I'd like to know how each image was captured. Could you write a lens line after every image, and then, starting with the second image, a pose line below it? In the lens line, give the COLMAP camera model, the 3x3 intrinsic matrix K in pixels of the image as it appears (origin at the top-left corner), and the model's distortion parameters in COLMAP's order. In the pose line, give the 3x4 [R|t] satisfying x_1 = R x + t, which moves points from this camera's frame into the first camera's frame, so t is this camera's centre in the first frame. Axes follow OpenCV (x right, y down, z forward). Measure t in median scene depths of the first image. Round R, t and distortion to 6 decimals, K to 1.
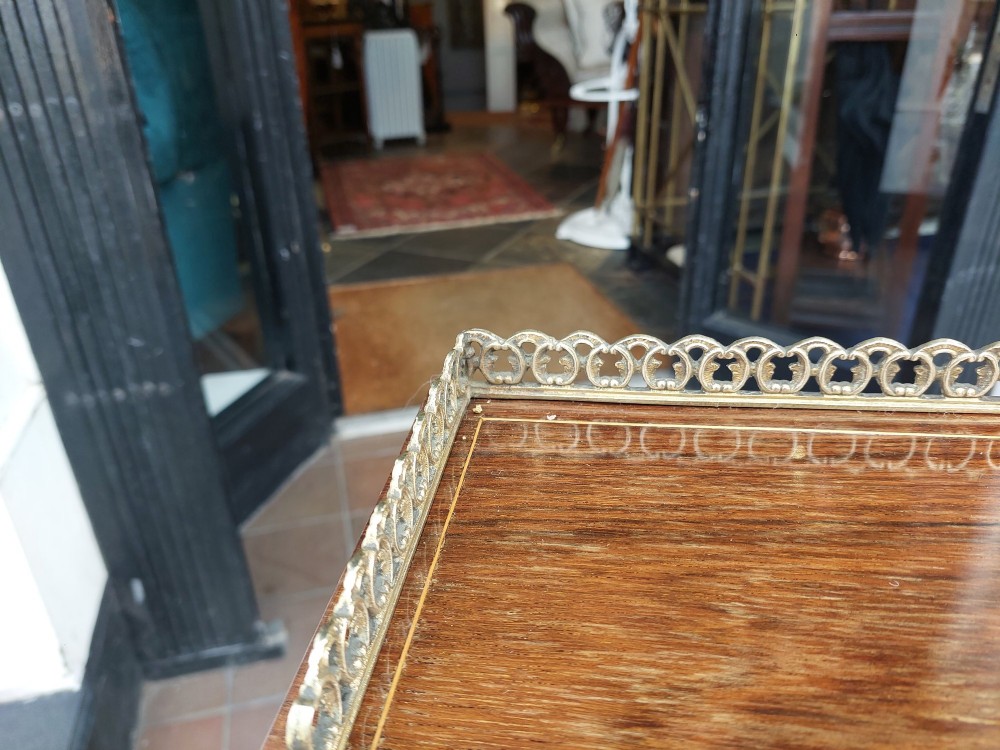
lens RADIAL K [[773.8, 0, 500.0], [0, 773.8, 375.0], [0, 0, 1]] dist [-0.013962, -0.004436]
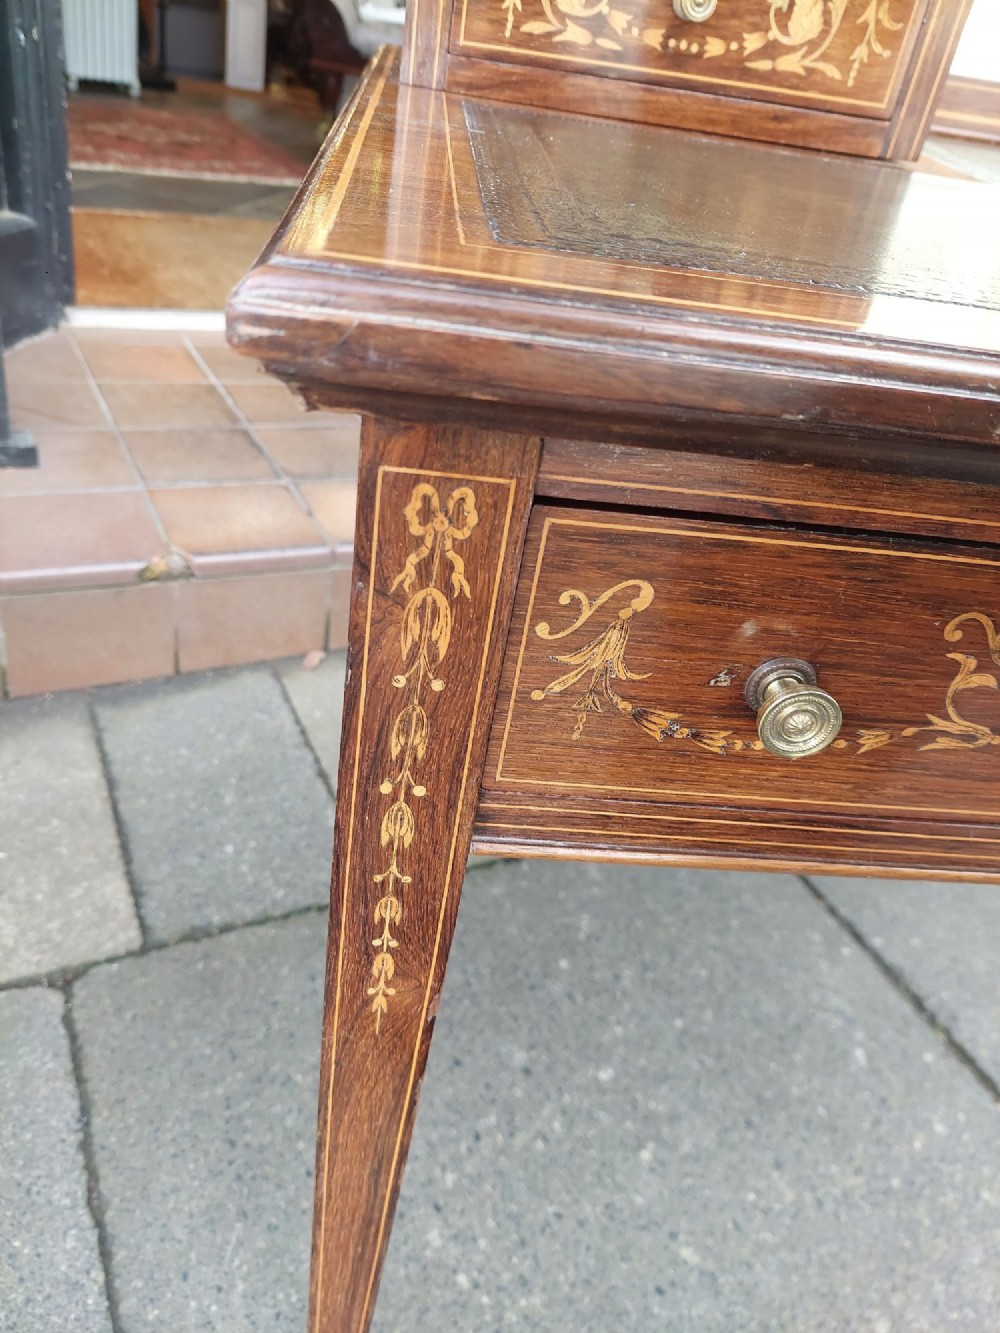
lens RADIAL K [[1031.5, 0, 500.0], [0, 1031.5, 666.5], [0, 0, 1]] dist [-0.013962, -0.004436]
pose [[0.961368, 0.028545, 0.273781, -0.035375], [-0.061377, 0.991798, 0.112115, 0.180094], [-0.268335, -0.124587, 0.955235, -0.130050]]
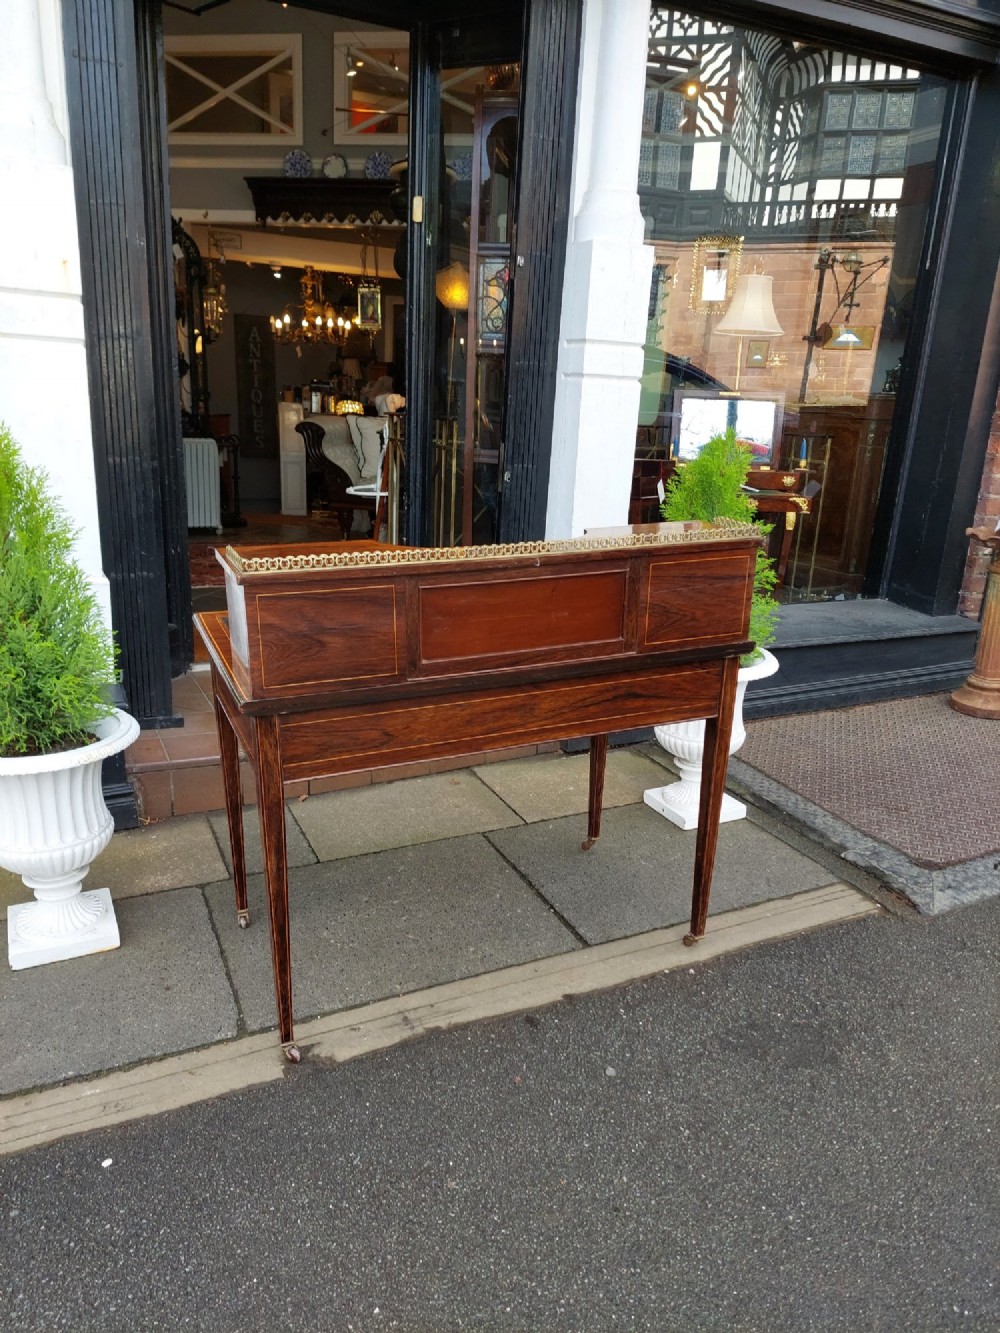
lens RADIAL K [[948.2, 0, 502.6], [0, 948.2, 682.0], [0, 0, 1]] dist [0.048464, -0.056934]
pose [[0.975264, 0.009954, 0.220820, -0.005634], [0.030260, 0.983568, -0.177984, 0.300628], [-0.218963, 0.180263, 0.958937, -0.675046]]
